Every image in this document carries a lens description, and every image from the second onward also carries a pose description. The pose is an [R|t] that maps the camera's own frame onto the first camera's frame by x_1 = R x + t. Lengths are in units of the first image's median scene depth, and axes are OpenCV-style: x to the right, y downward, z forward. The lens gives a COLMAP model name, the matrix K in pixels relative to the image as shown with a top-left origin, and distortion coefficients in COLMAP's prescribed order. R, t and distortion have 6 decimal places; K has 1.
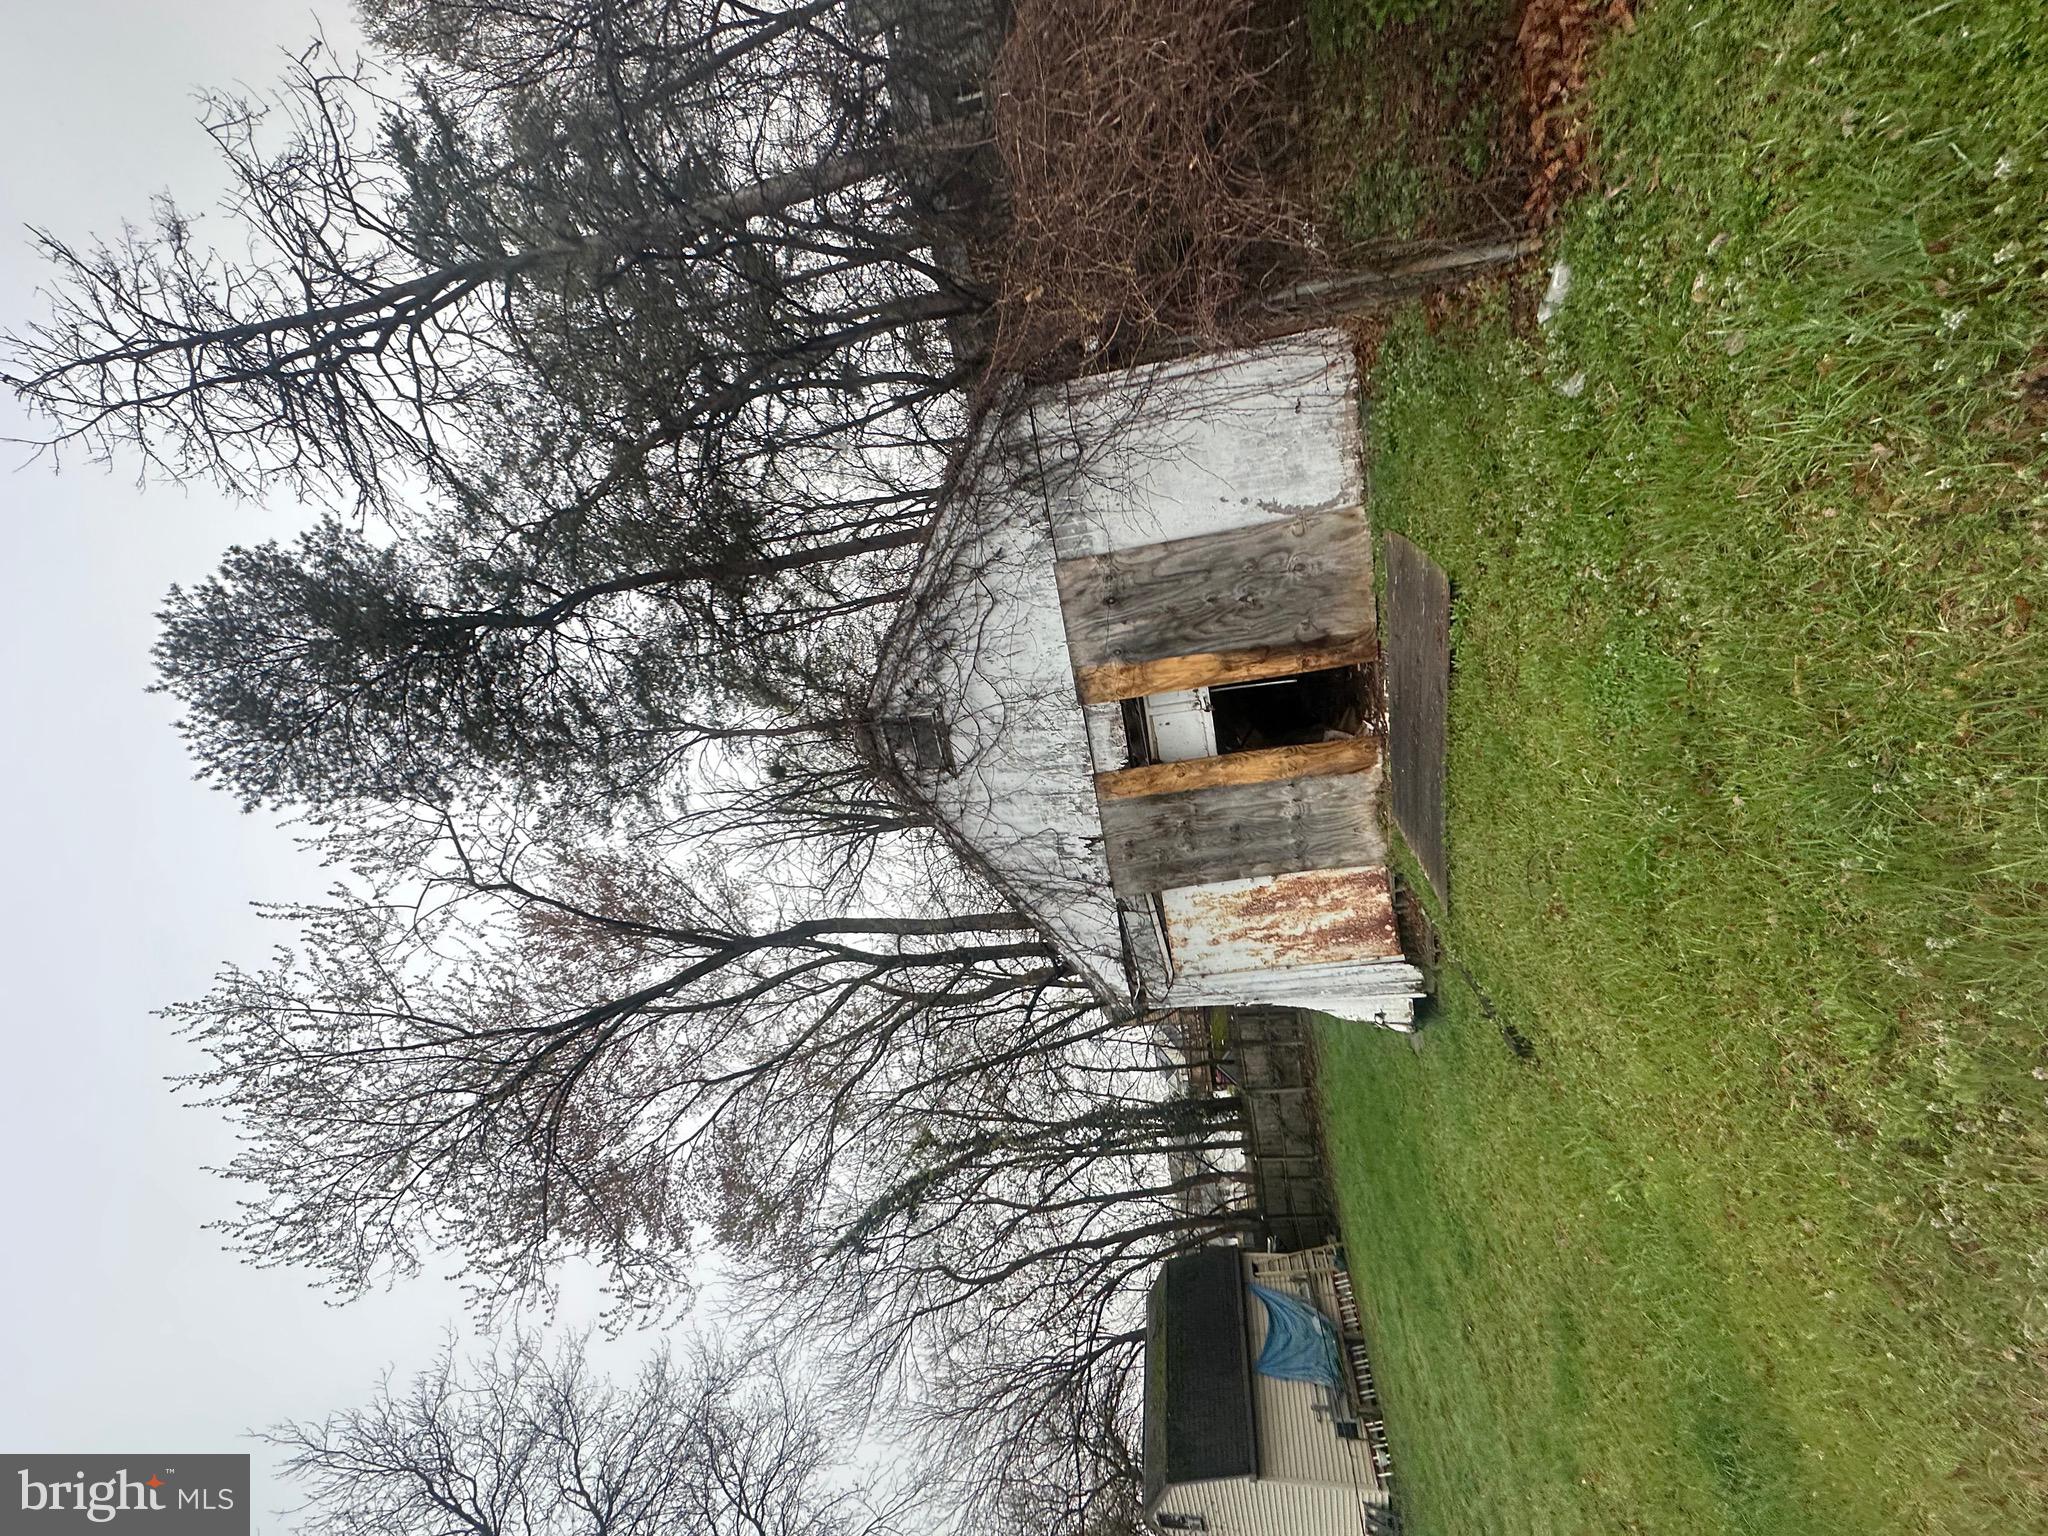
lens RADIAL K [[816.3, 0, 1024.0], [0, 816.3, 768.0], [0, 0, 1]] dist [0.000080, 0.000449]
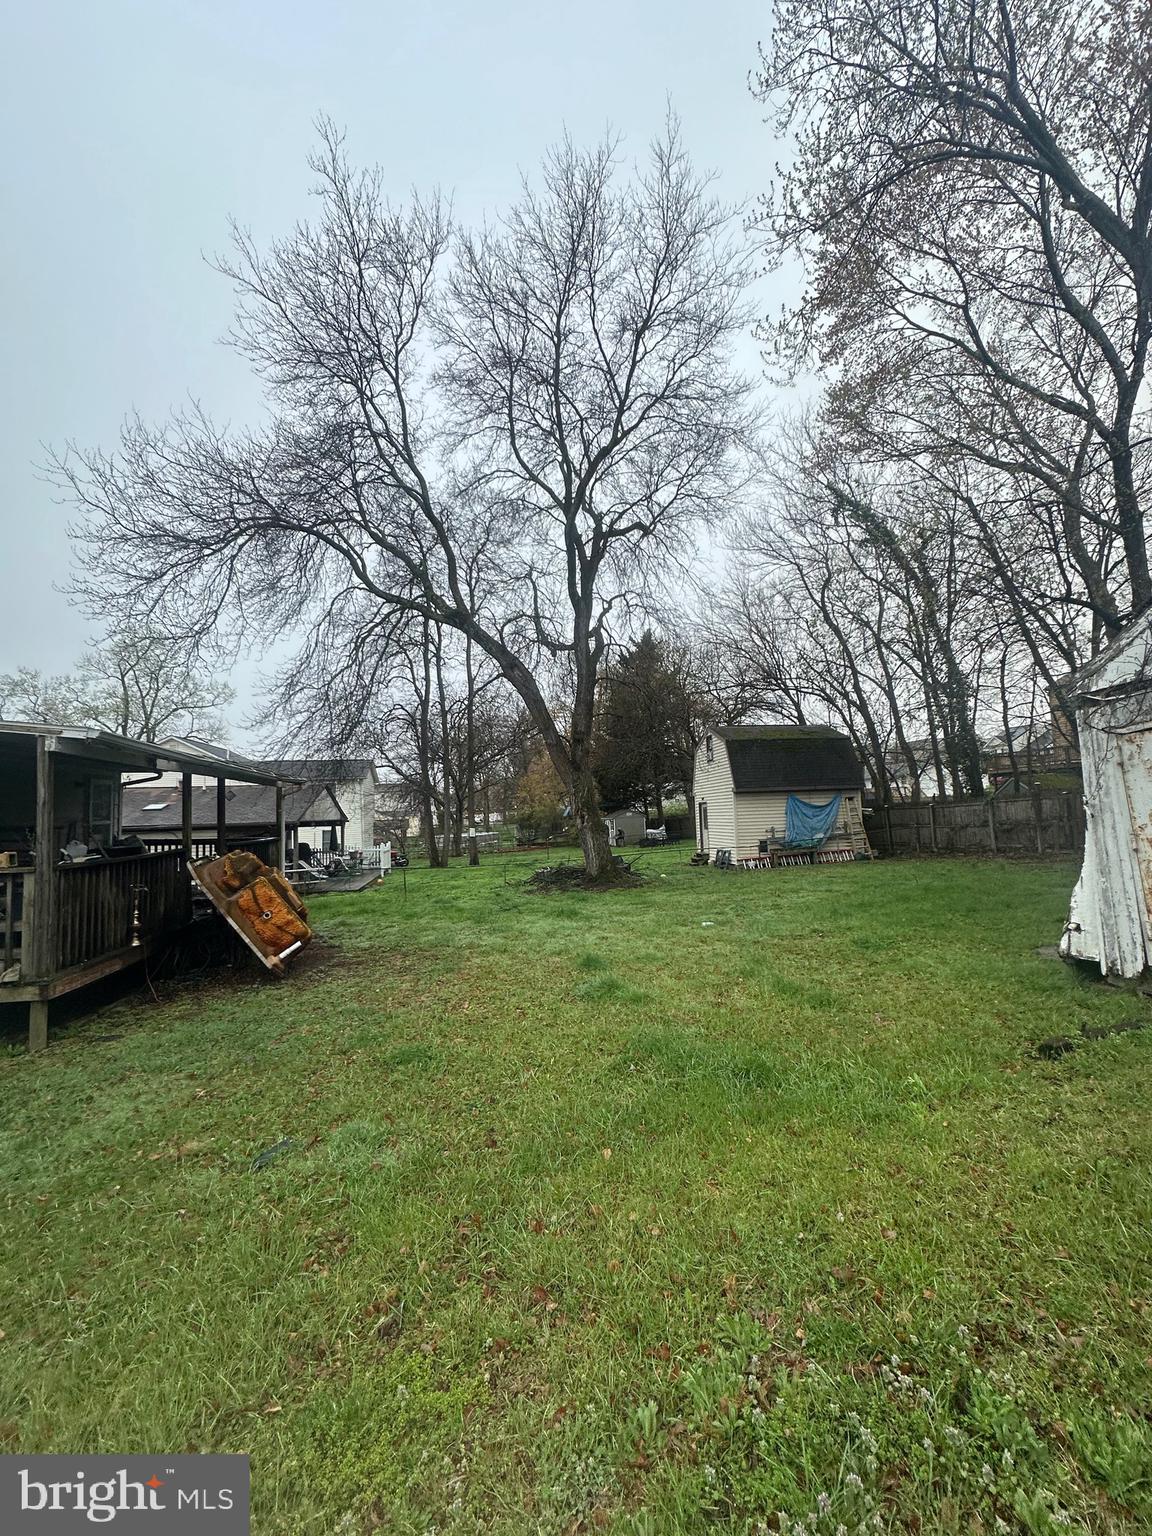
lens RADIAL K [[610.8, 0, 578.4], [0, 610.8, 769.0], [0, 0, 1]] dist [-0.000029, -0.000081]
pose [[0.158297, 0.977756, 0.137609, 0.013174], [-0.573401, -0.022429, 0.818967, 0.016487], [0.803836, -0.208545, 0.557096, 0.044799]]
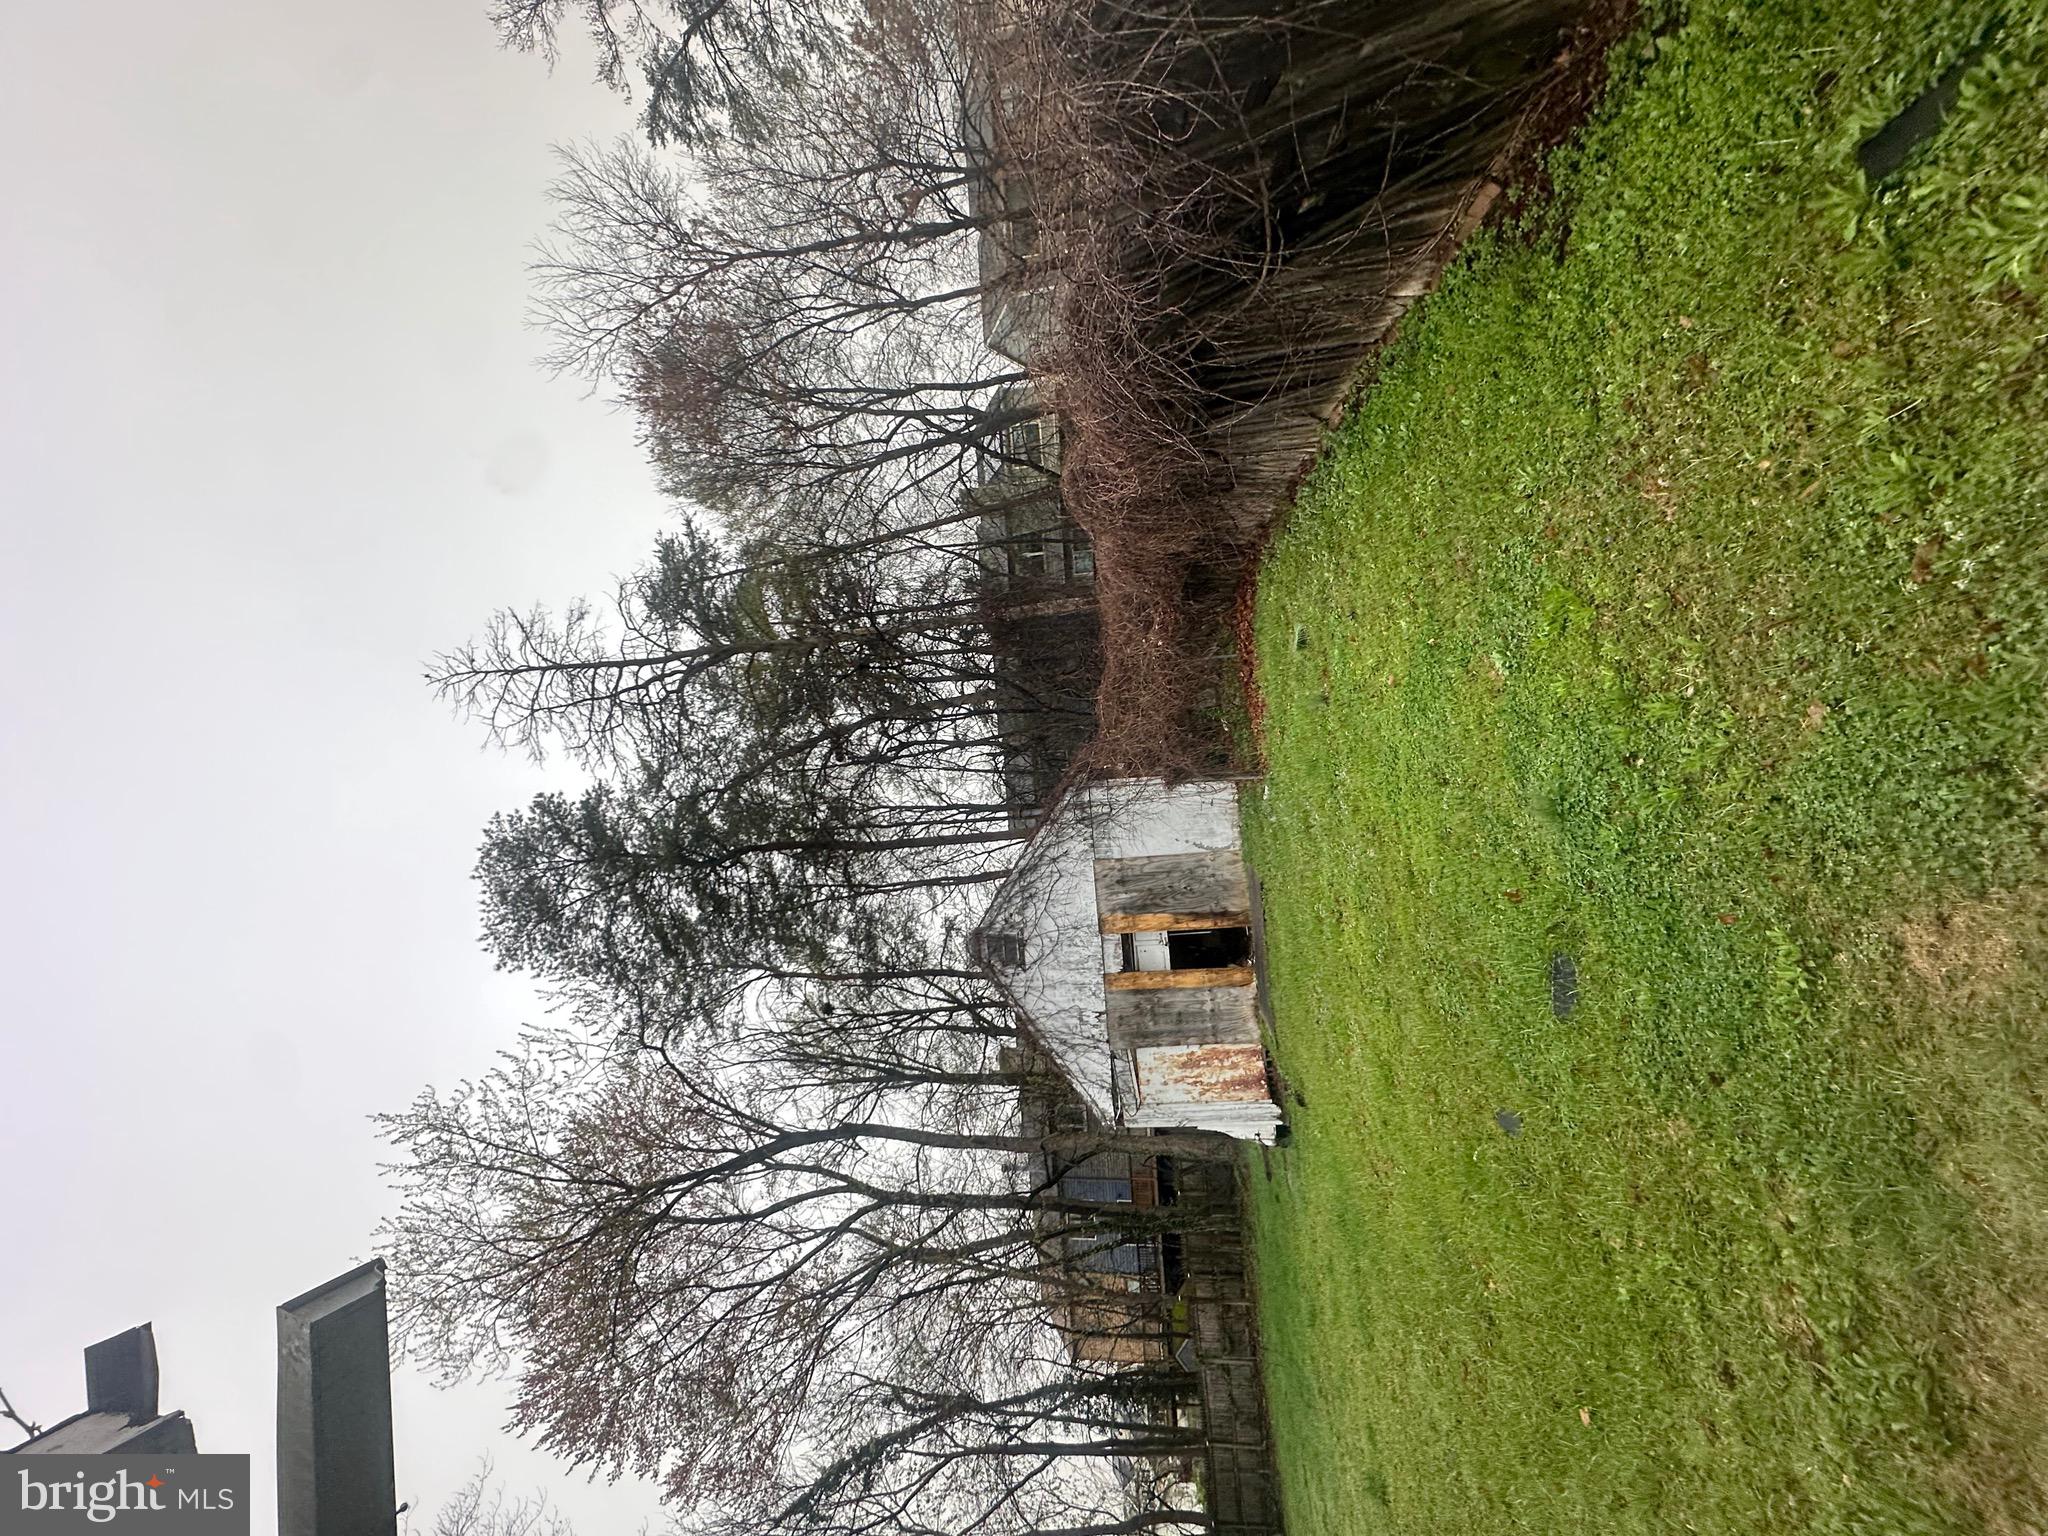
lens RADIAL K [[816.3, 0, 1024.0], [0, 816.3, 768.0], [0, 0, 1]] dist [0.000080, 0.000449]
pose [[0.993249, 0.115806, -0.006792, -0.068502], [-0.110193, 0.923565, -0.367267, 0.139913], [-0.036259, 0.365536, 0.930091, -0.446877]]
